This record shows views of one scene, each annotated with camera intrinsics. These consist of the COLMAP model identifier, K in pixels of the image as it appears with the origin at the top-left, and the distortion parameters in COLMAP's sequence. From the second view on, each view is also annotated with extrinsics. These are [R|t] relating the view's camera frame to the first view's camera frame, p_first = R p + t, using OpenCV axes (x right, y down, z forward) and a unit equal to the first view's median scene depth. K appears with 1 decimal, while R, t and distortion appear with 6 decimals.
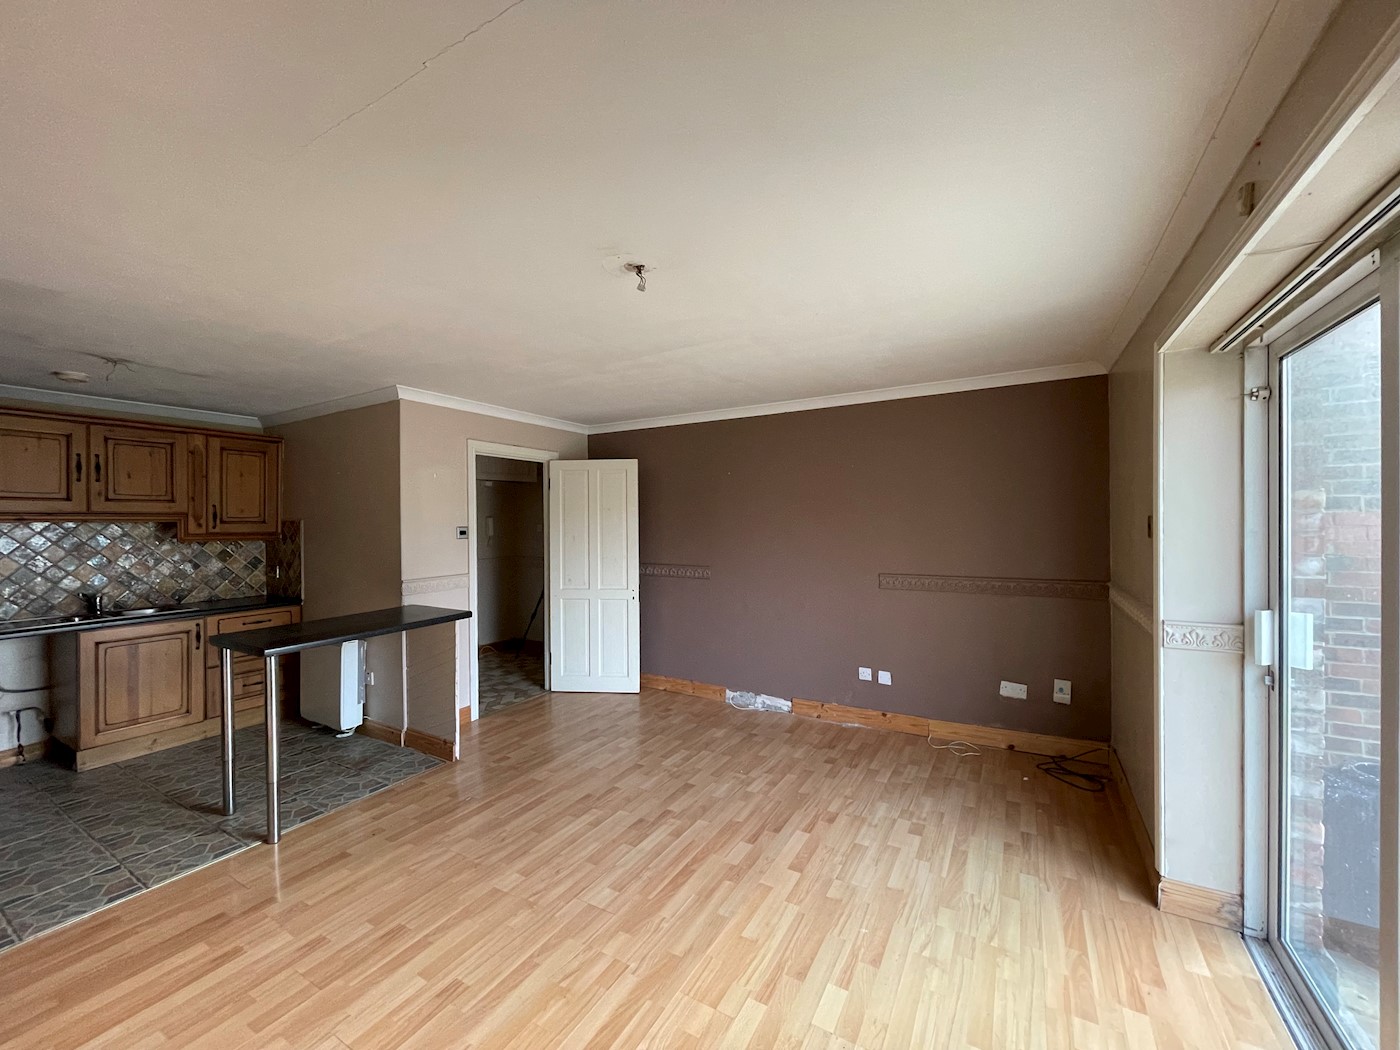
lens RADIAL K [[563.3, 0, 700.0], [0, 563.3, 525.1], [0, 0, 1]] dist [-0.001205, -0.000750]
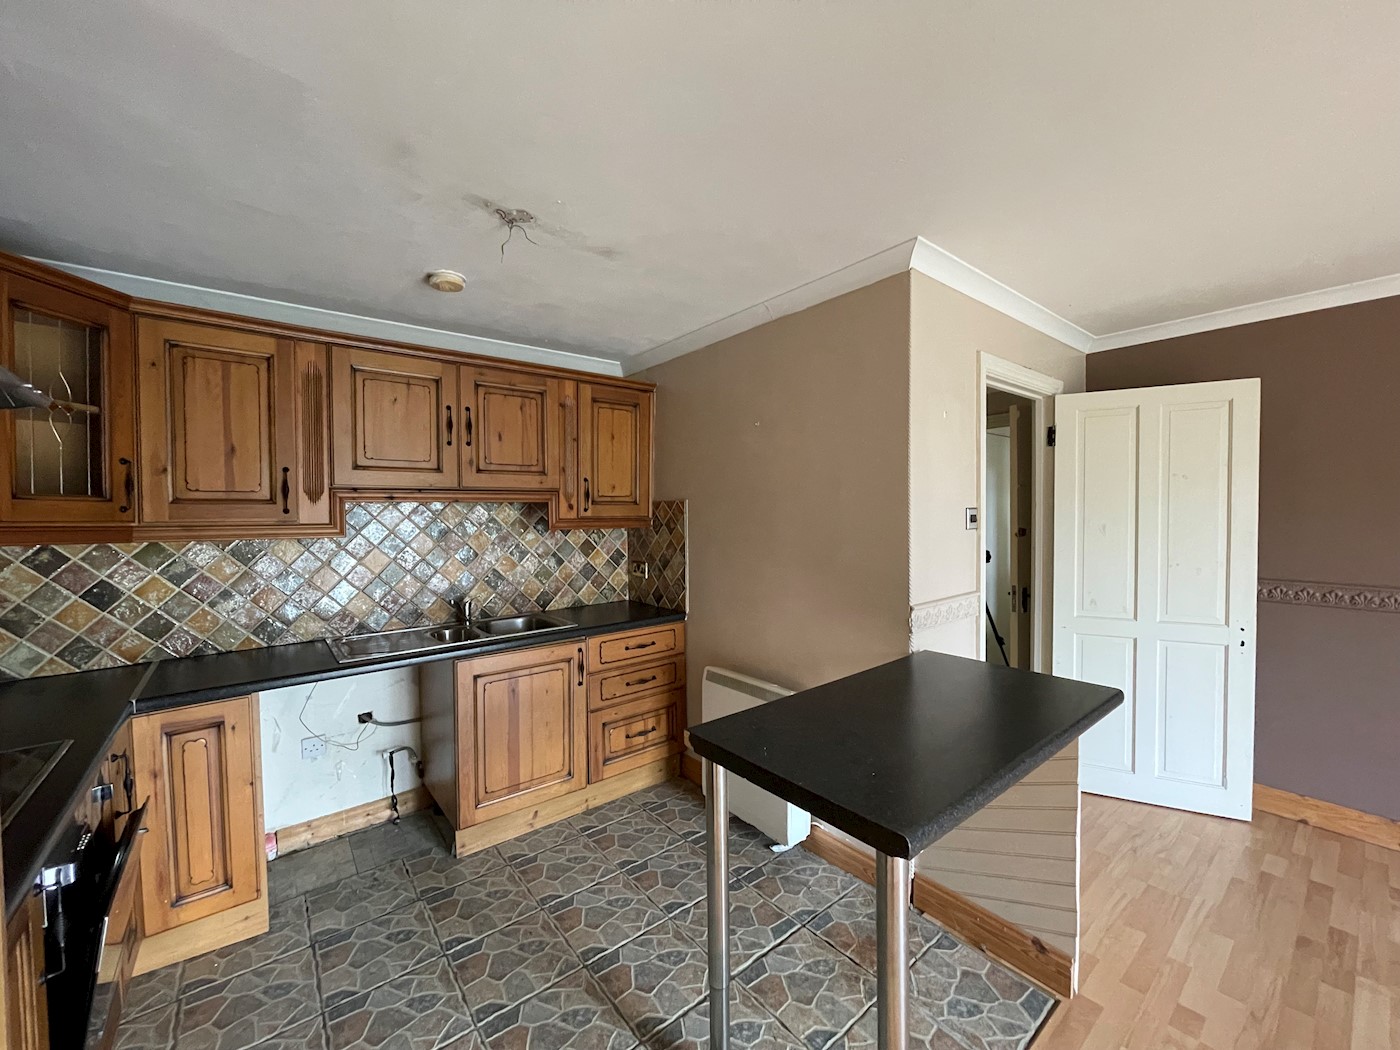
lens RADIAL K [[563.3, 0, 692.3], [0, 563.3, 526.3], [0, 0, 1]] dist [-0.001205, -0.000750]
pose [[0.931975, 0.008936, -0.362414, -0.544041], [0.000911, 0.999635, 0.026991, 0.006423], [0.362523, -0.025485, 0.931626, 0.431438]]
